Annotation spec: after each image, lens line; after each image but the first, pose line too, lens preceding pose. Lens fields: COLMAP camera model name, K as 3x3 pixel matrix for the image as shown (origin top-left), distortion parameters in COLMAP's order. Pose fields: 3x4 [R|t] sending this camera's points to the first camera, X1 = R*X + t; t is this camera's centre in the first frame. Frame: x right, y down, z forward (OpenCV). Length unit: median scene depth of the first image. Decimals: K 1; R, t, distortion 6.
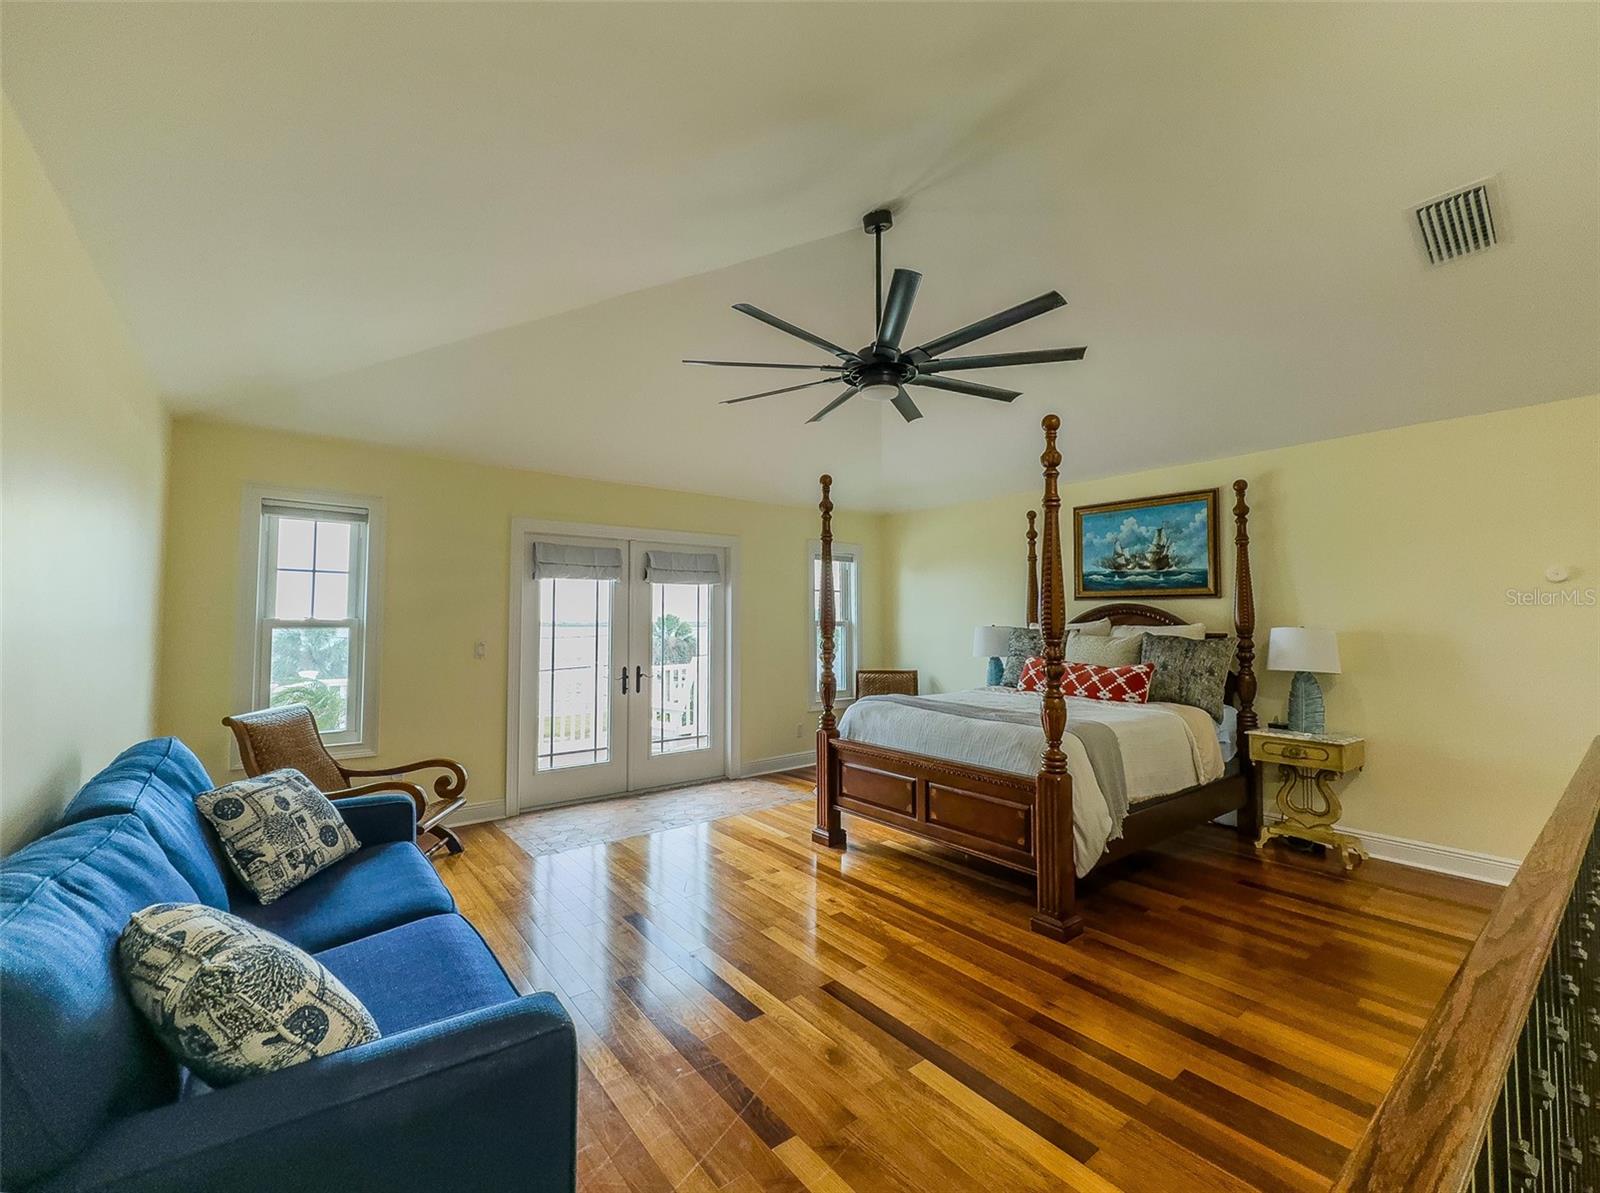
lens RADIAL K [[662.3, 0, 790.6], [0, 662.3, 596.0], [0, 0, 1]] dist [0.000056, 0.000144]
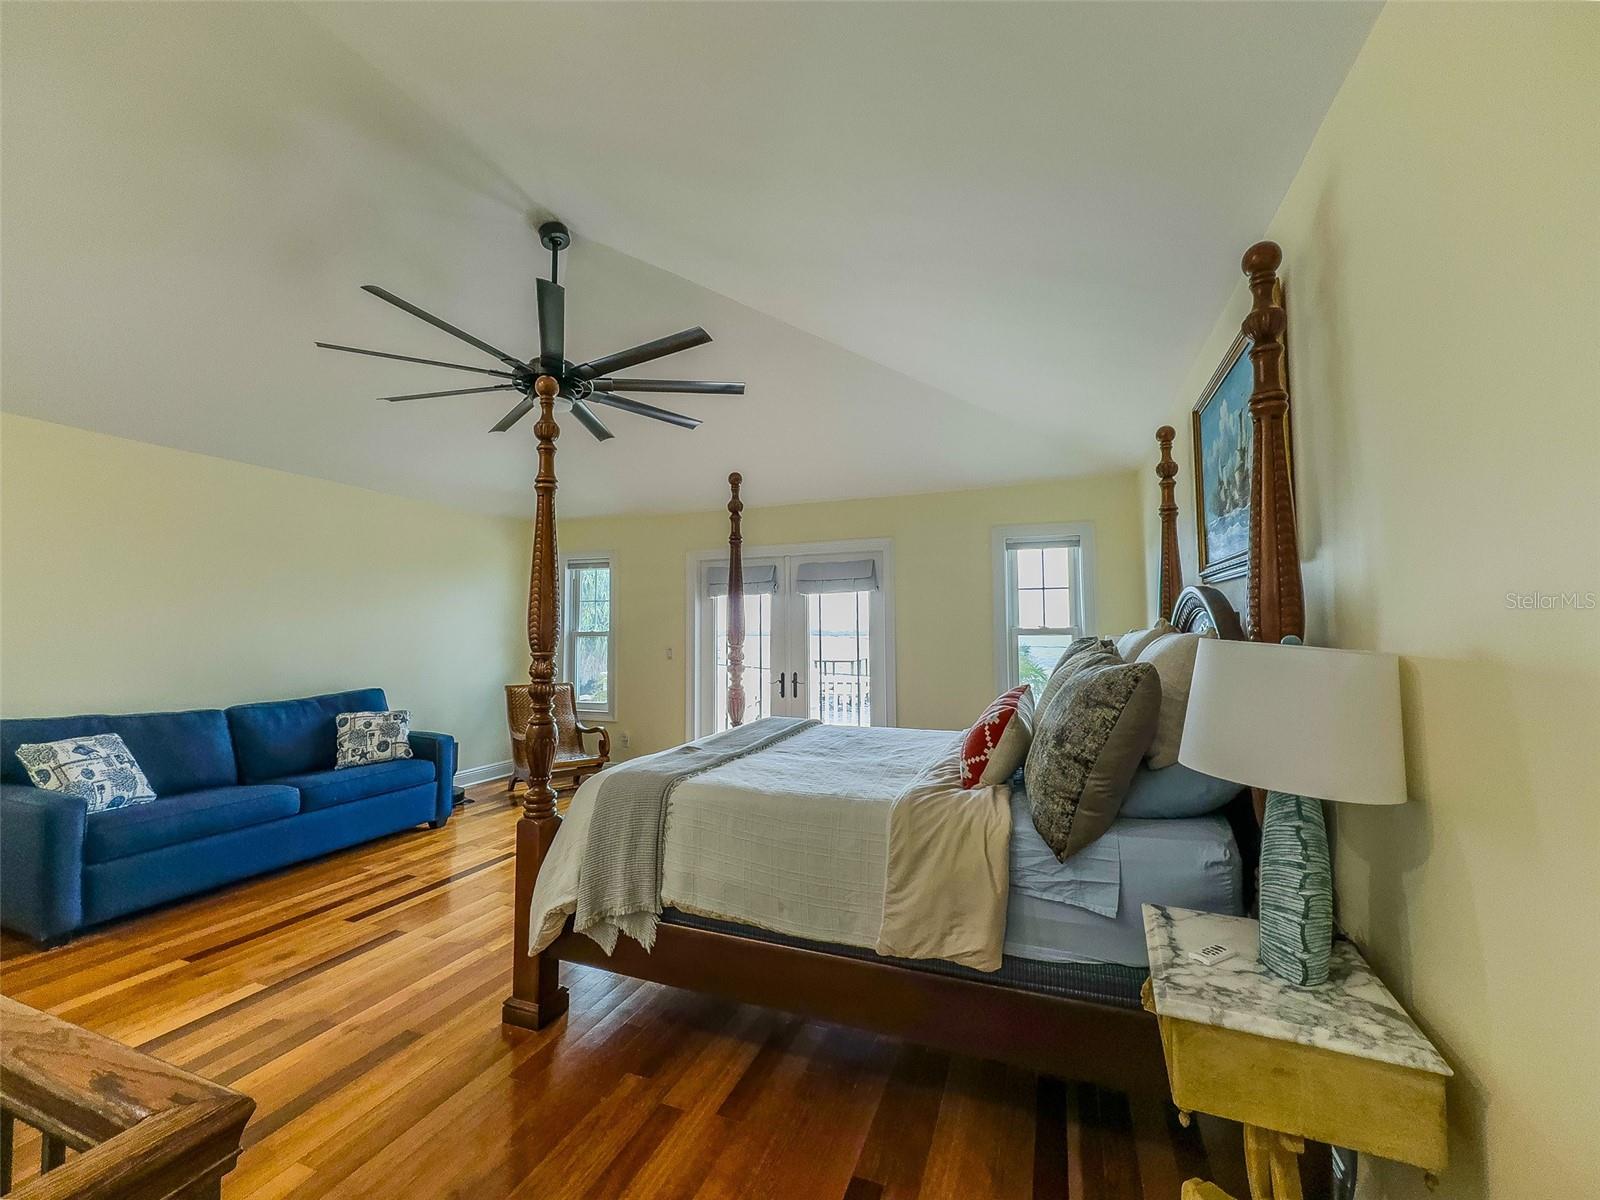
lens RADIAL K [[651.7, 0, 803.4], [0, 651.7, 599.6], [0, 0, 1]] dist [0.000357, -0.000027]
pose [[0.523986, -0.048385, -0.850352, 0.870835], [0.040324, 0.998675, -0.031978, 0.028159], [0.850772, -0.017534, 0.525242, 0.593140]]
